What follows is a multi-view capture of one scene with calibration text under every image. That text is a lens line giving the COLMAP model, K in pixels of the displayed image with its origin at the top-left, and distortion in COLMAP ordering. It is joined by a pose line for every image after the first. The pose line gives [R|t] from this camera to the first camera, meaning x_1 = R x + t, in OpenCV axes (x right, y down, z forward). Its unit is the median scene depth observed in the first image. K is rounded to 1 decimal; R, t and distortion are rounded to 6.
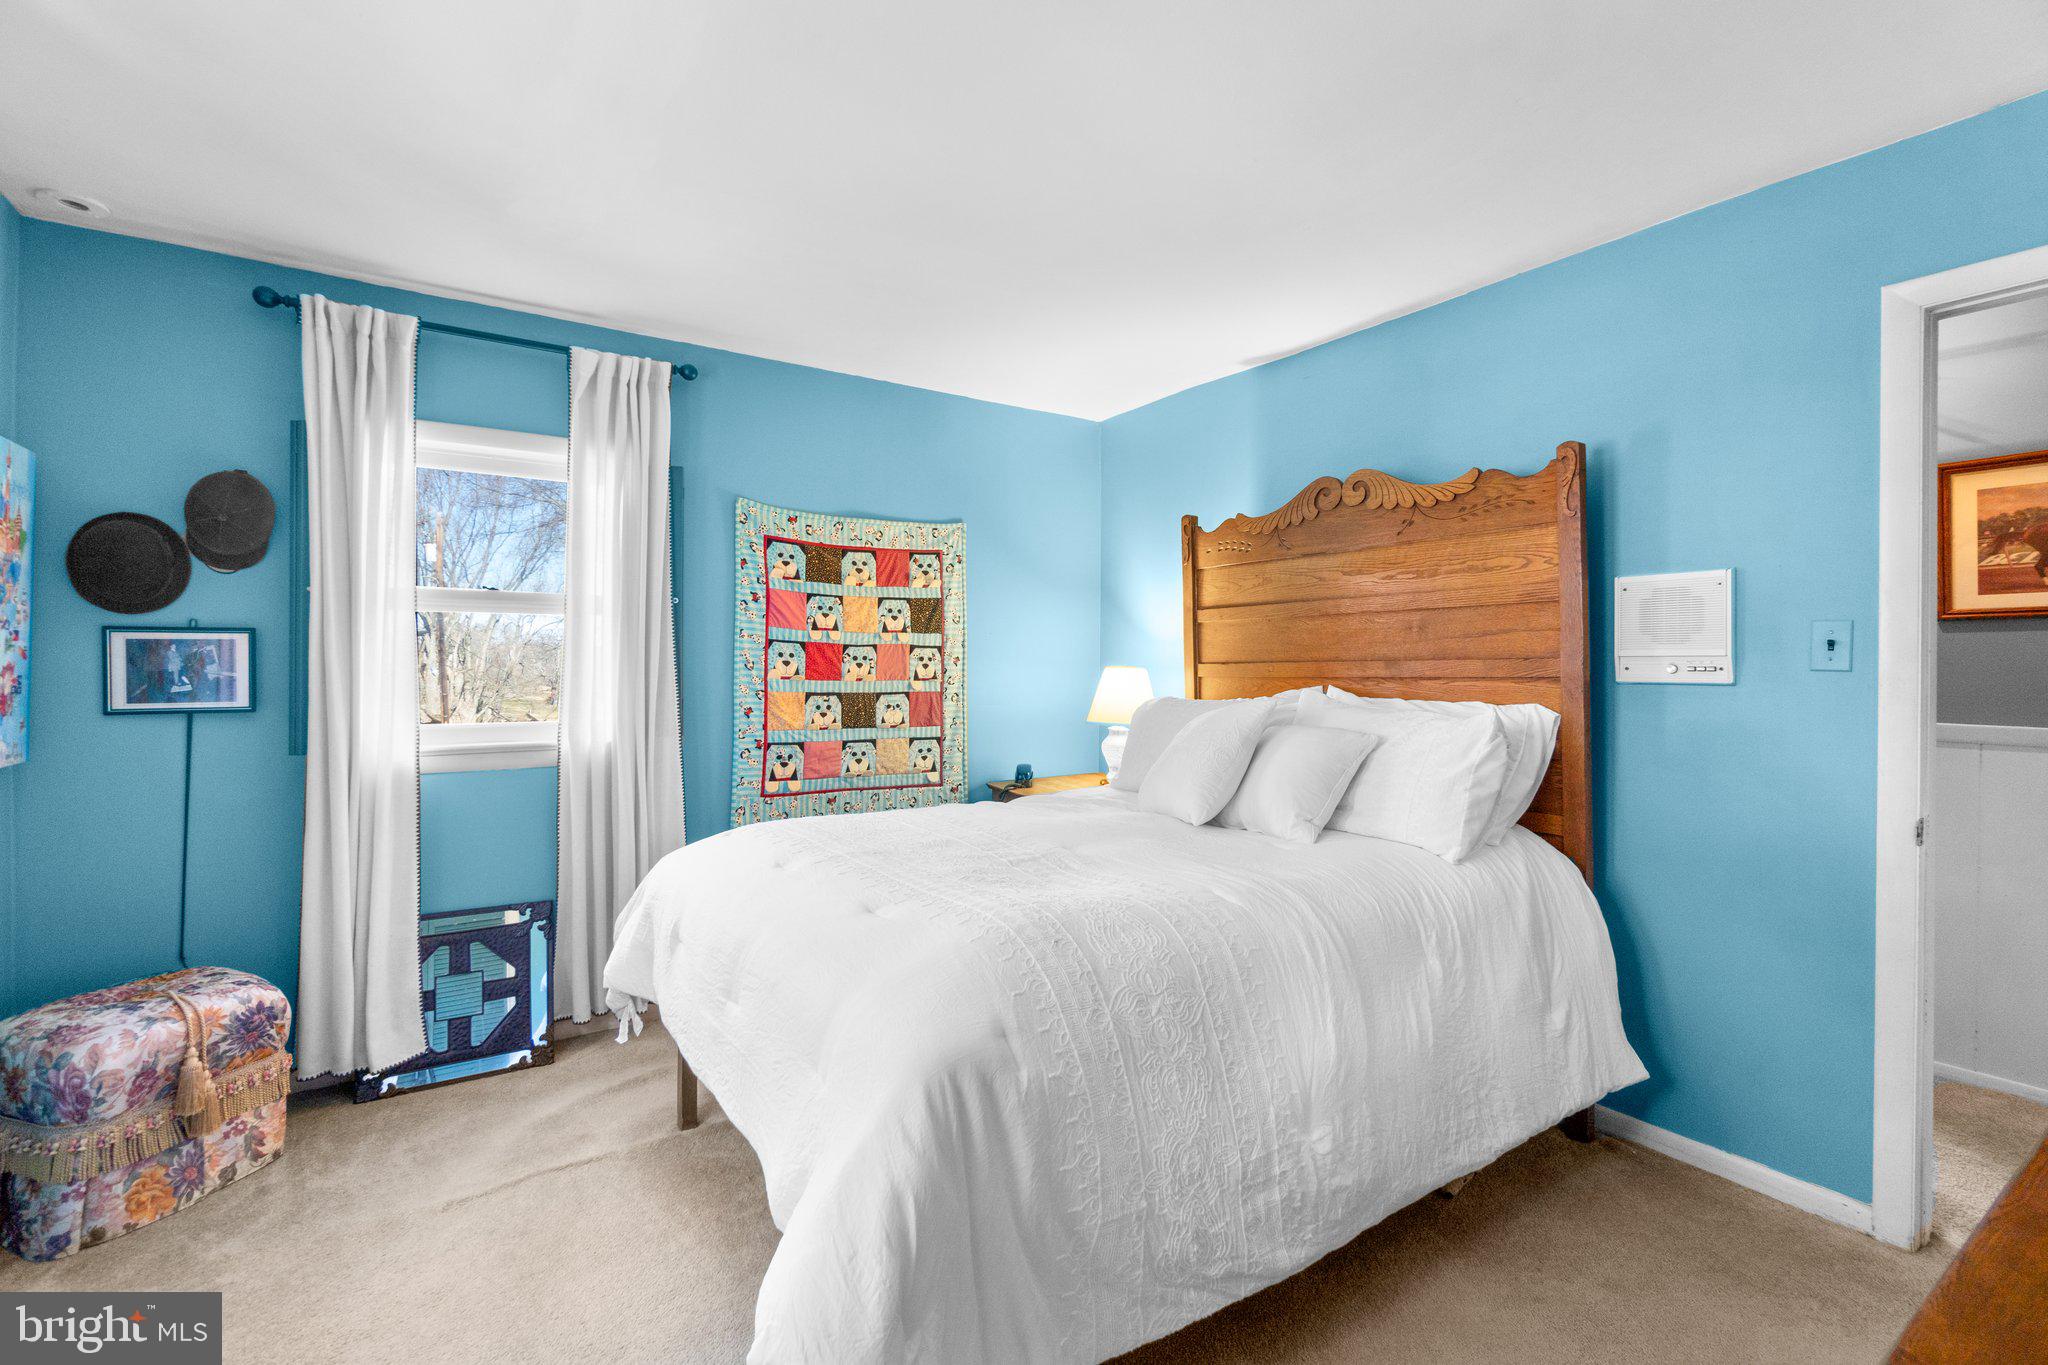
lens RADIAL K [[887.7, 0, 1010.9], [0, 887.7, 675.8], [0, 0, 1]] dist [-0.000946, -0.000072]
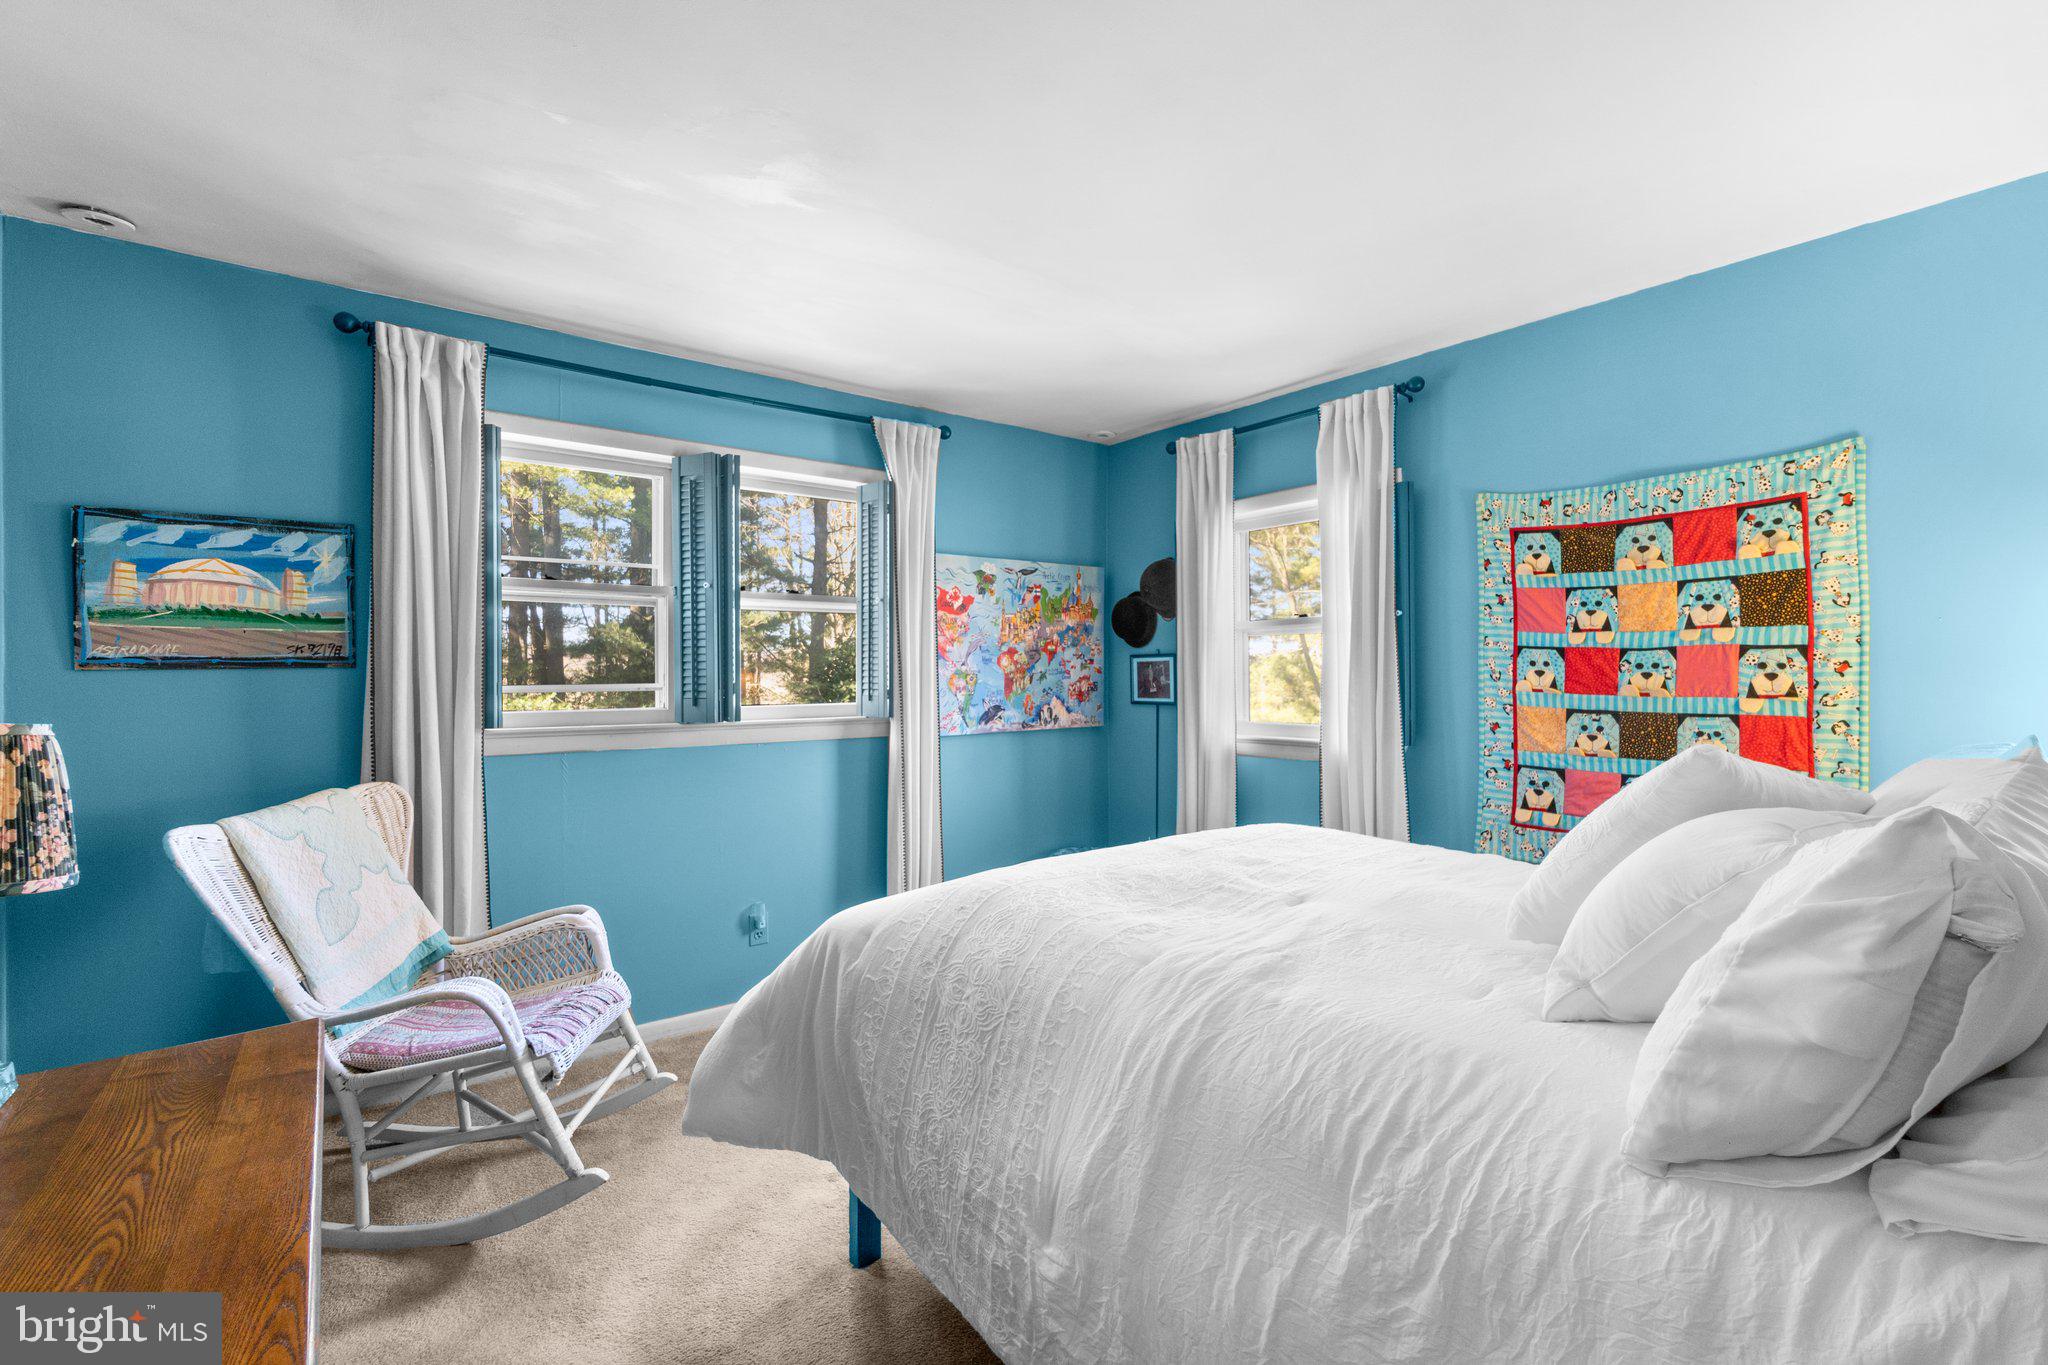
lens RADIAL K [[887.7, 0, 1010.9], [0, 887.7, 675.8], [0, 0, 1]] dist [-0.000946, -0.000072]
pose [[0.083829, -0.000824, -0.996480, 0.530327], [-0.009011, 0.999958, -0.001585, -0.005534], [0.996439, 0.009112, 0.083818, 0.408216]]
